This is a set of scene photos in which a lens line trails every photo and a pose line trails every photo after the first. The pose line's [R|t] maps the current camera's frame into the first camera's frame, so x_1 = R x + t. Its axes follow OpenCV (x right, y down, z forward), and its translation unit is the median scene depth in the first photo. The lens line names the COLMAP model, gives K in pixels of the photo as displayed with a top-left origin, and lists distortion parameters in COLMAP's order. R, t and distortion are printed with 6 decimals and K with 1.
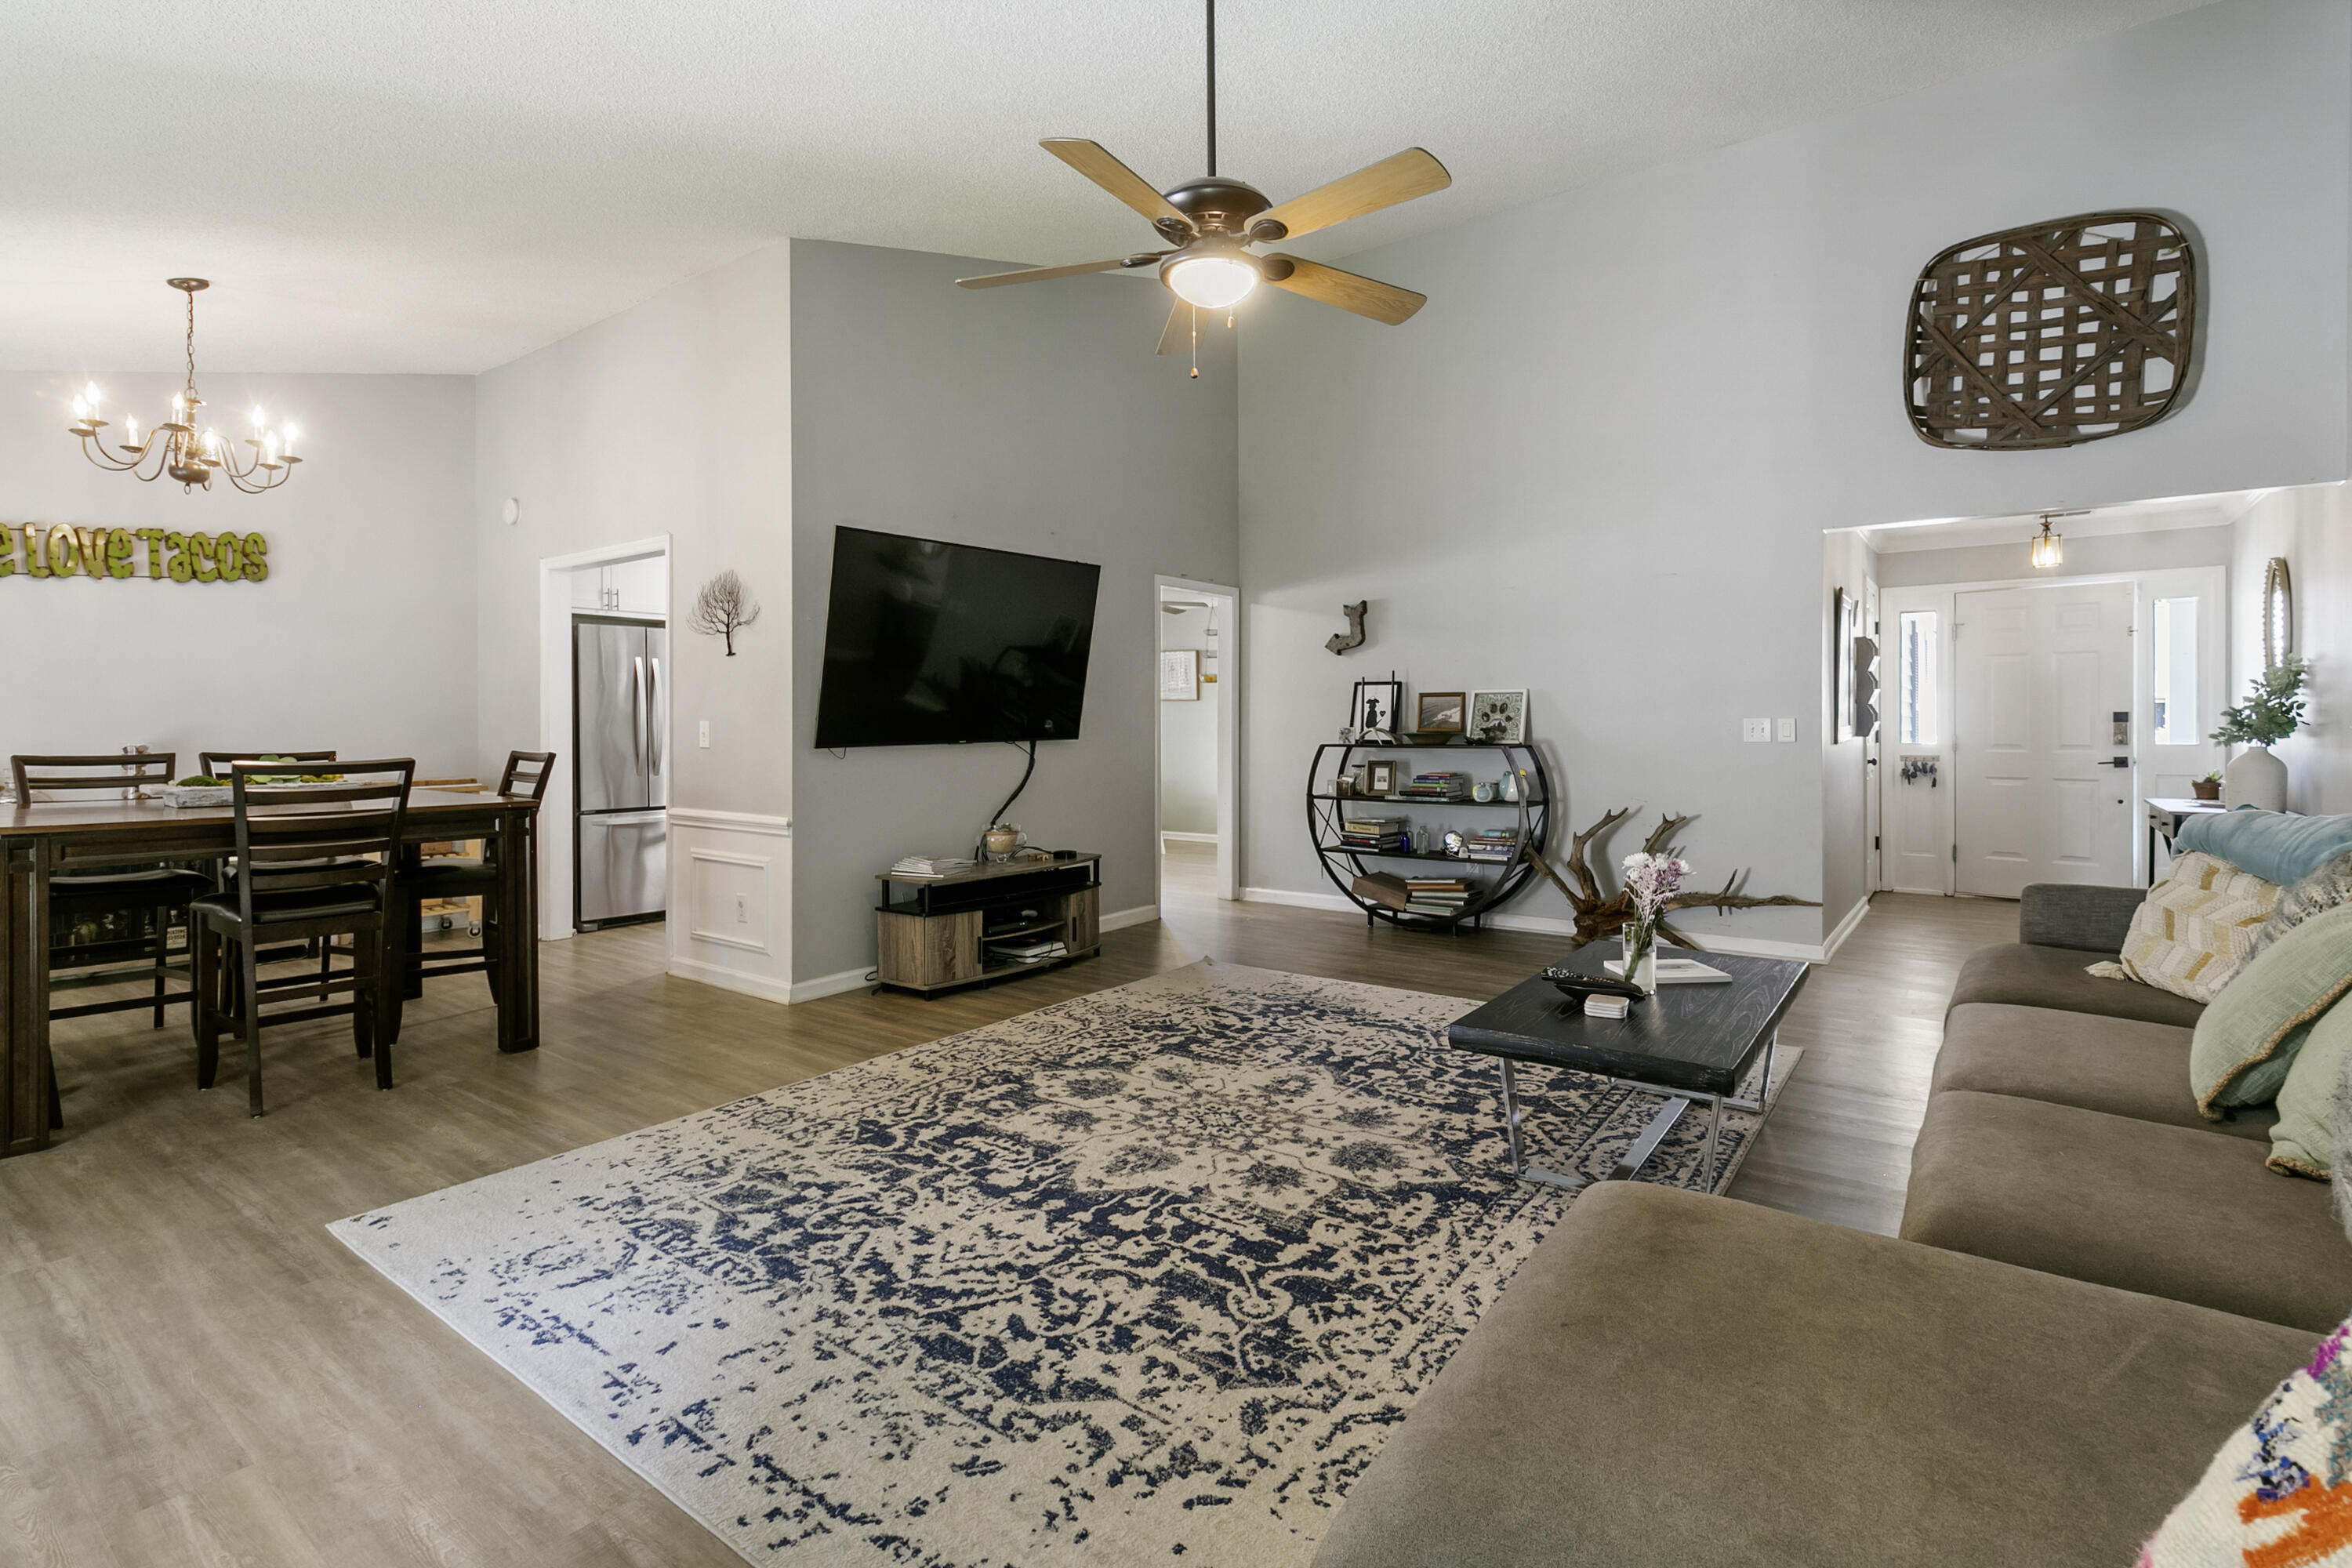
lens RADIAL K [[1102.7, 0, 1201.5], [0, 1102.7, 728.1], [0, 0, 1]] dist [0.001218, 0.001258]
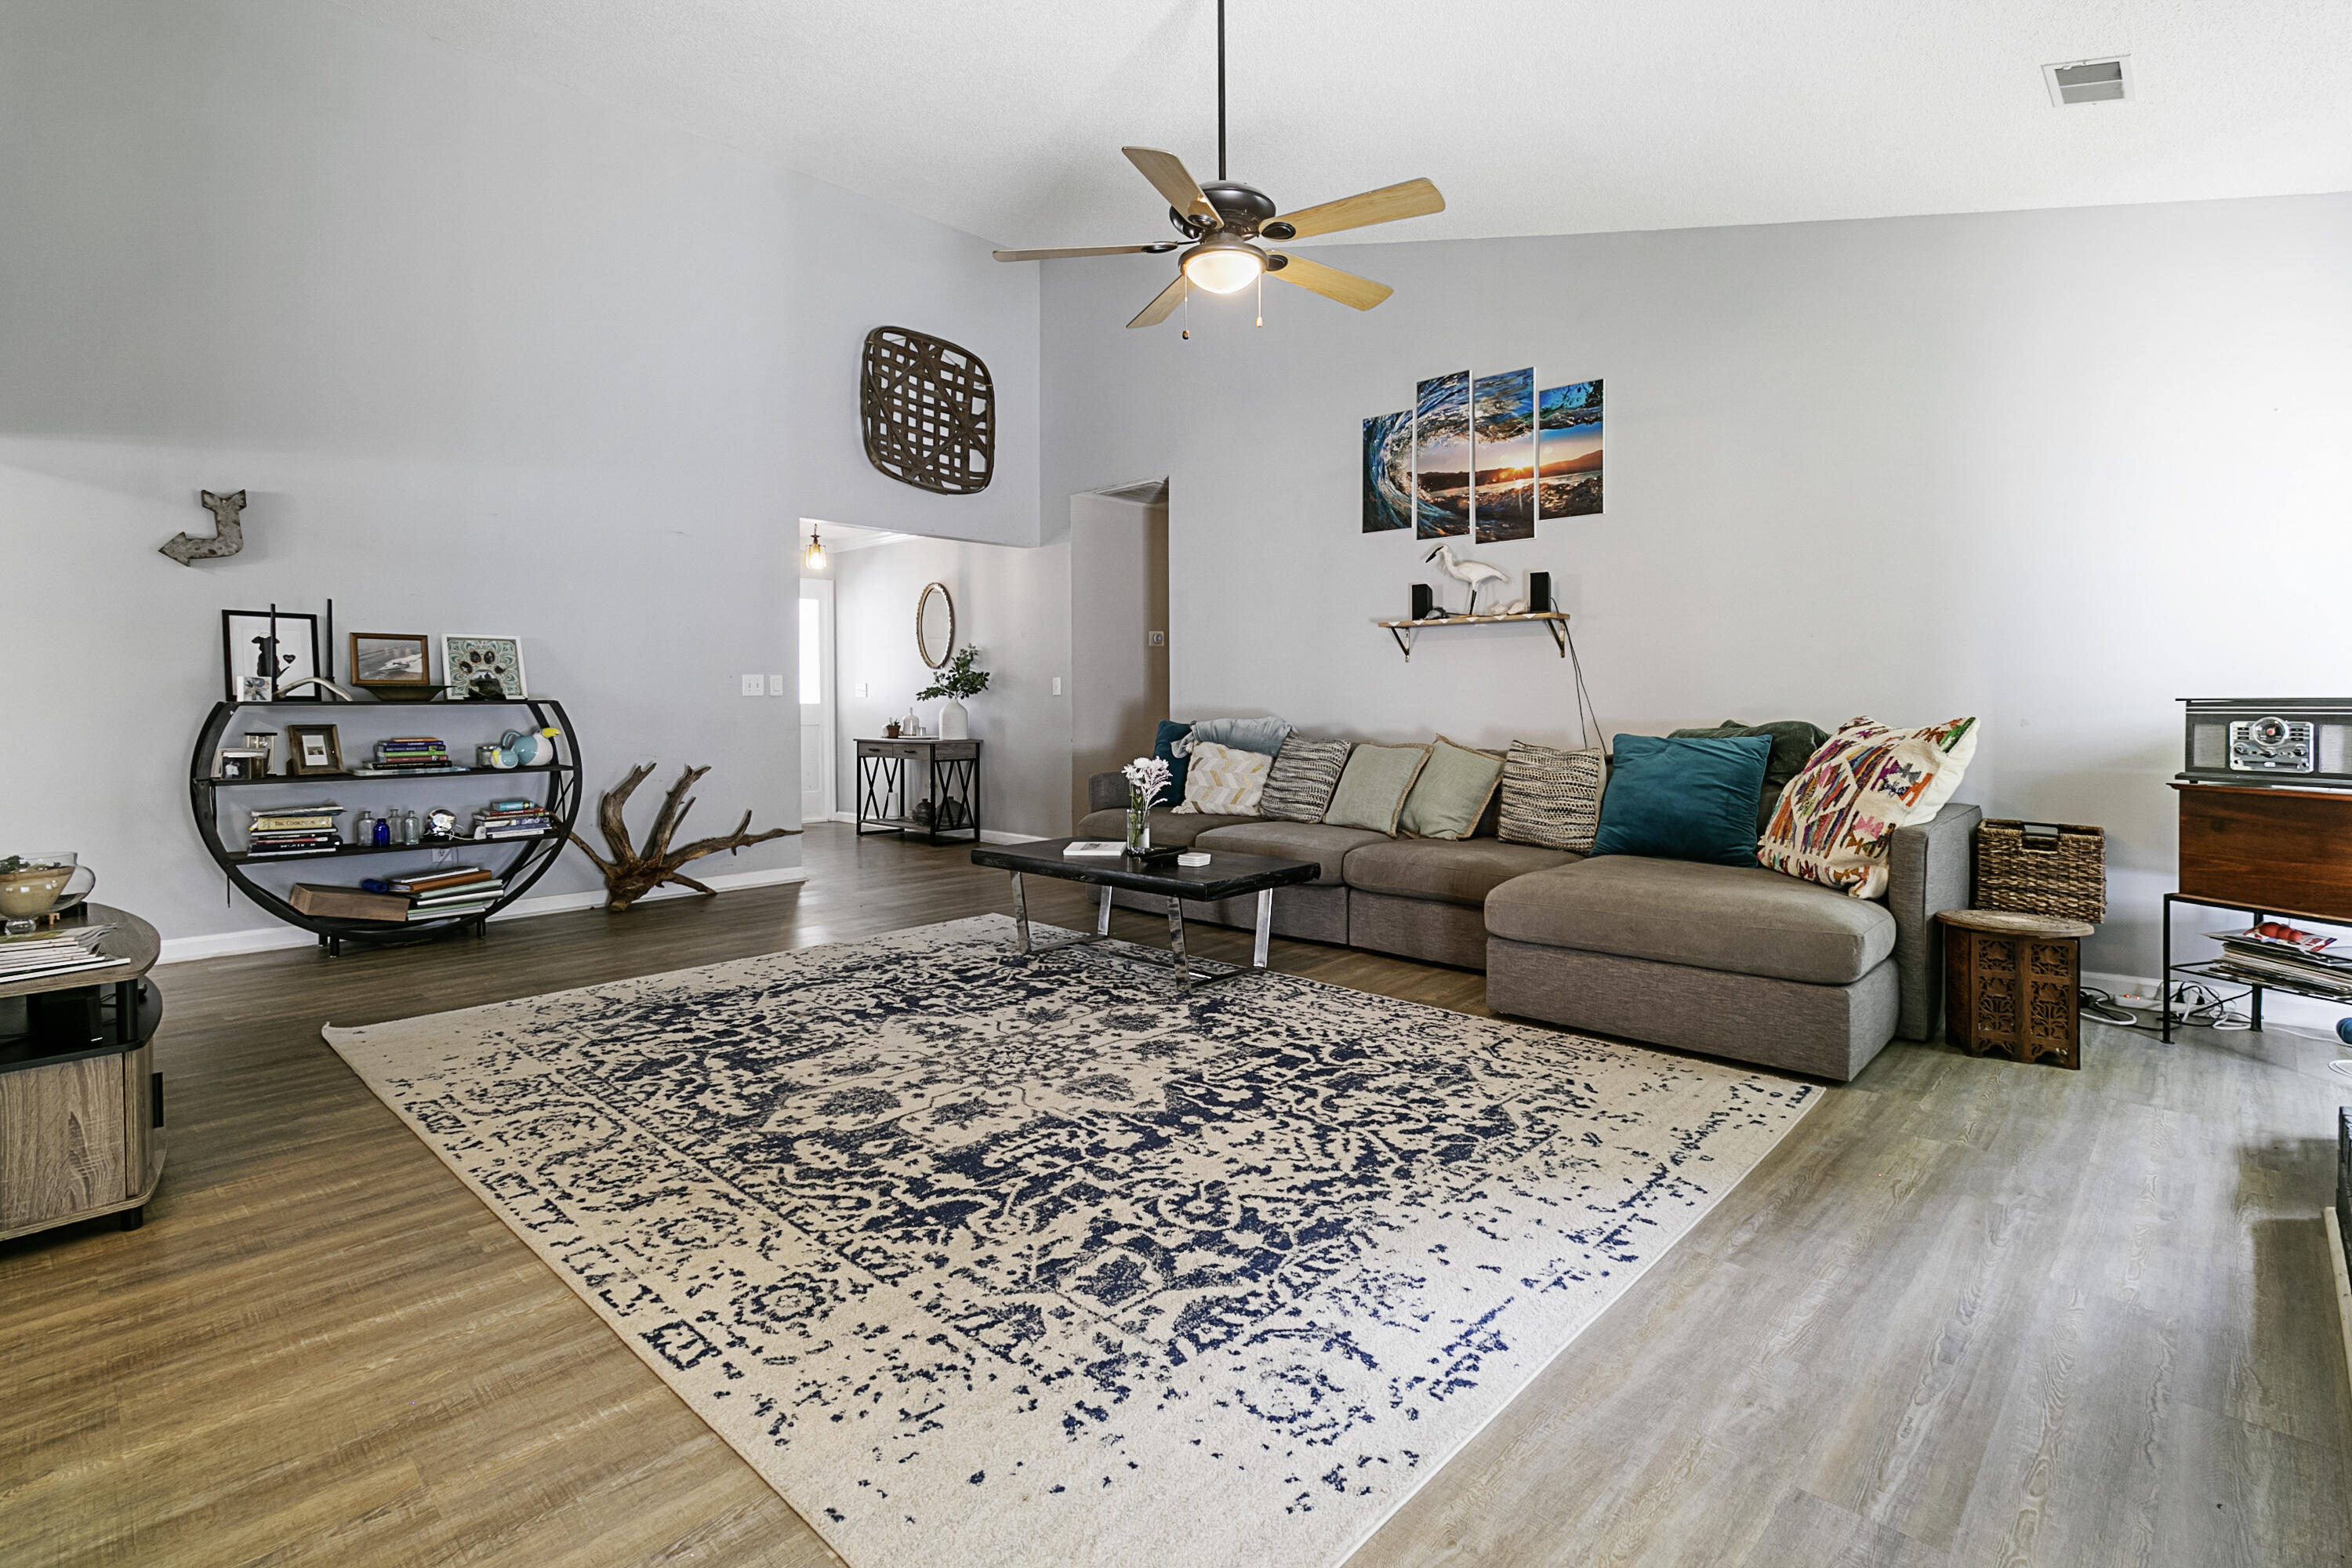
lens RADIAL K [[1102.7, 0, 1163.9], [0, 1102.7, 723.4], [0, 0, 1]] dist [0.001218, 0.001258]
pose [[0.143097, -0.018708, 0.989532, -1.105781], [0.007532, 0.999813, 0.017813, 0.048103], [-0.989680, 0.004904, 0.143211, 0.856771]]
